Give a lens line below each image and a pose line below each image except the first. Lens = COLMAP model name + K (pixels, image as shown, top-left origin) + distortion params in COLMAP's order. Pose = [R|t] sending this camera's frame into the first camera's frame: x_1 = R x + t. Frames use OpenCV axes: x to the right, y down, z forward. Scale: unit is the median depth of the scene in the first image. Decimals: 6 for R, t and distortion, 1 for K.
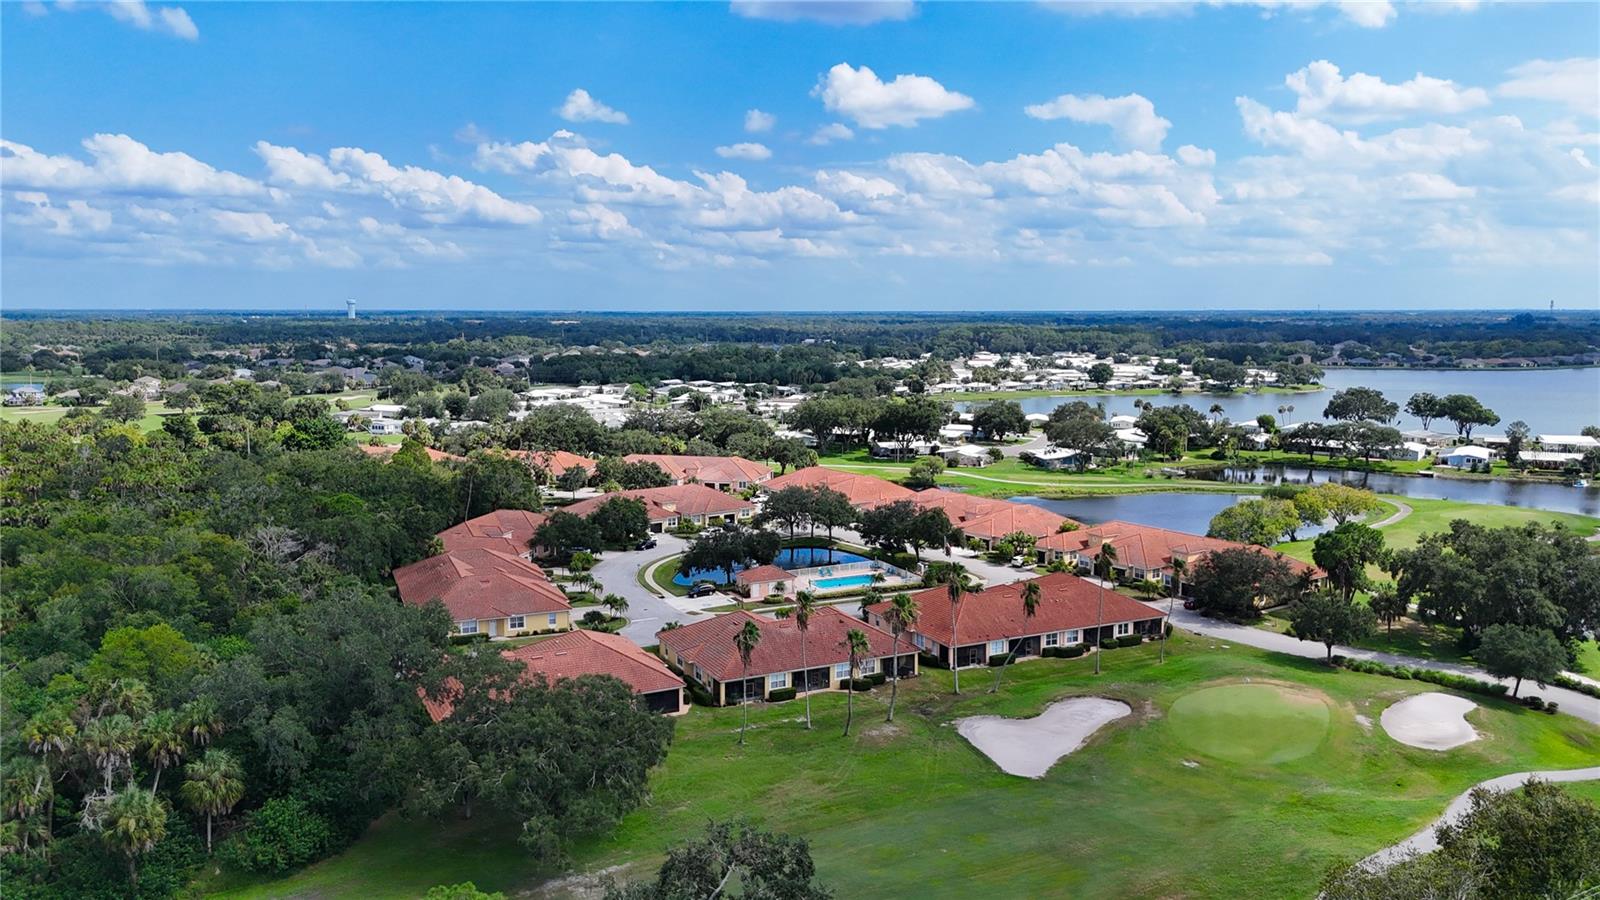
lens RADIAL K [[1227.1, 0, 816.9], [0, 1227.1, 422.6], [0, 0, 1]] dist [0.059396, -0.068487]
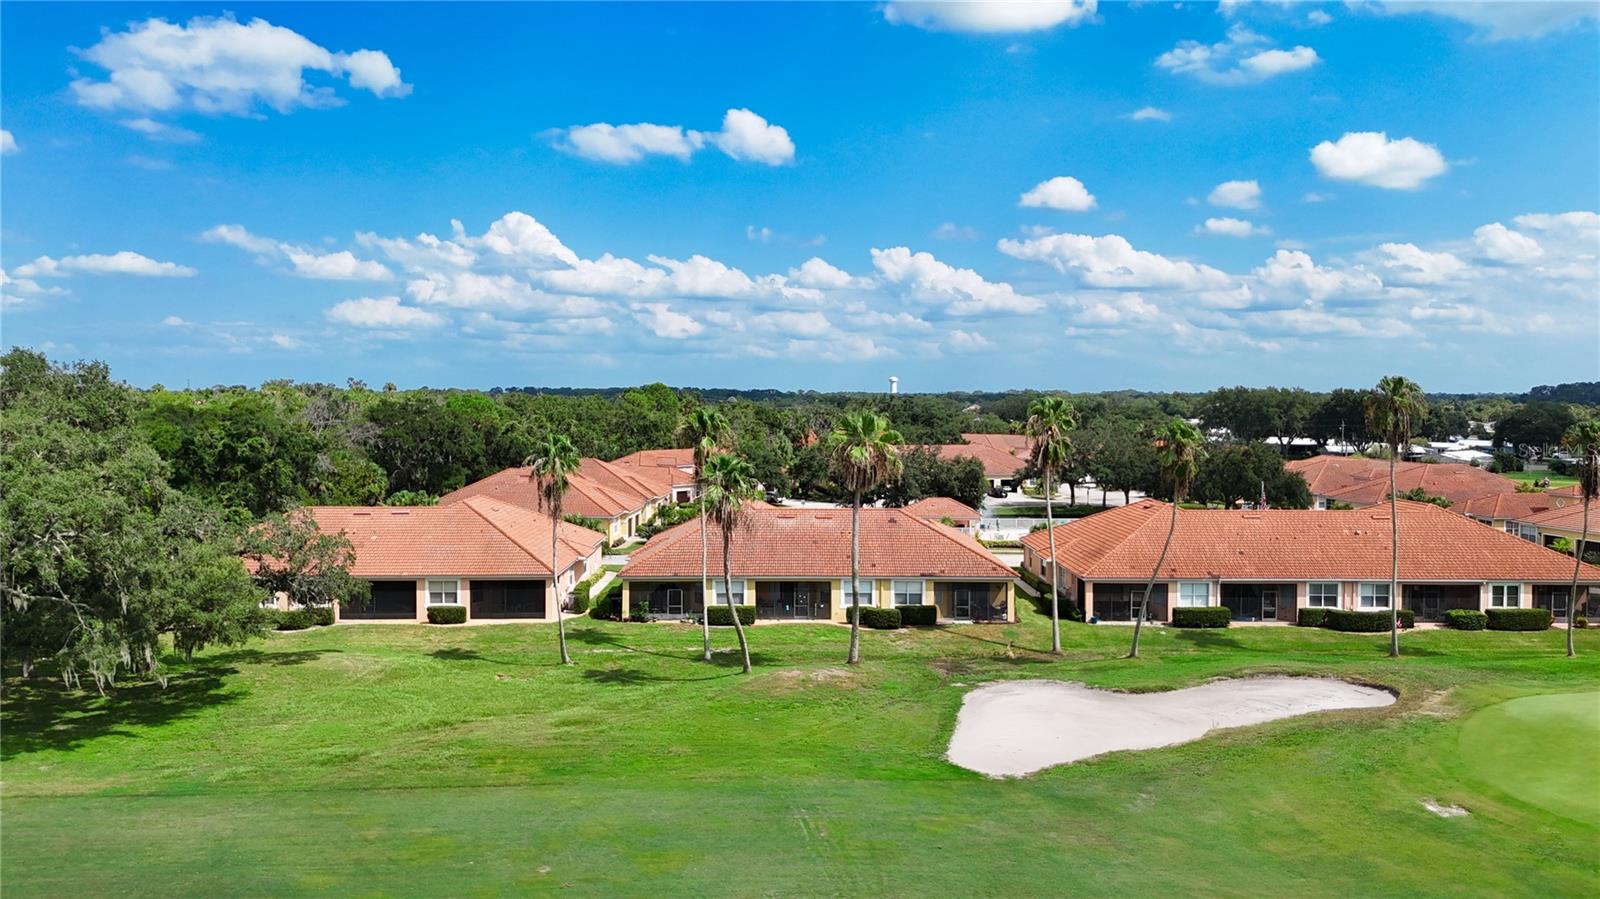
lens RADIAL K [[1201.4, 0, 822.5], [0, 1201.4, 476.2], [0, 0, 1]] dist [0.079457, -0.095236]
pose [[0.893166, 0.026219, -0.448962, 0.219572], [-0.045389, 0.998457, -0.031987, 0.145886], [0.447431, 0.048948, 0.892978, 0.436326]]
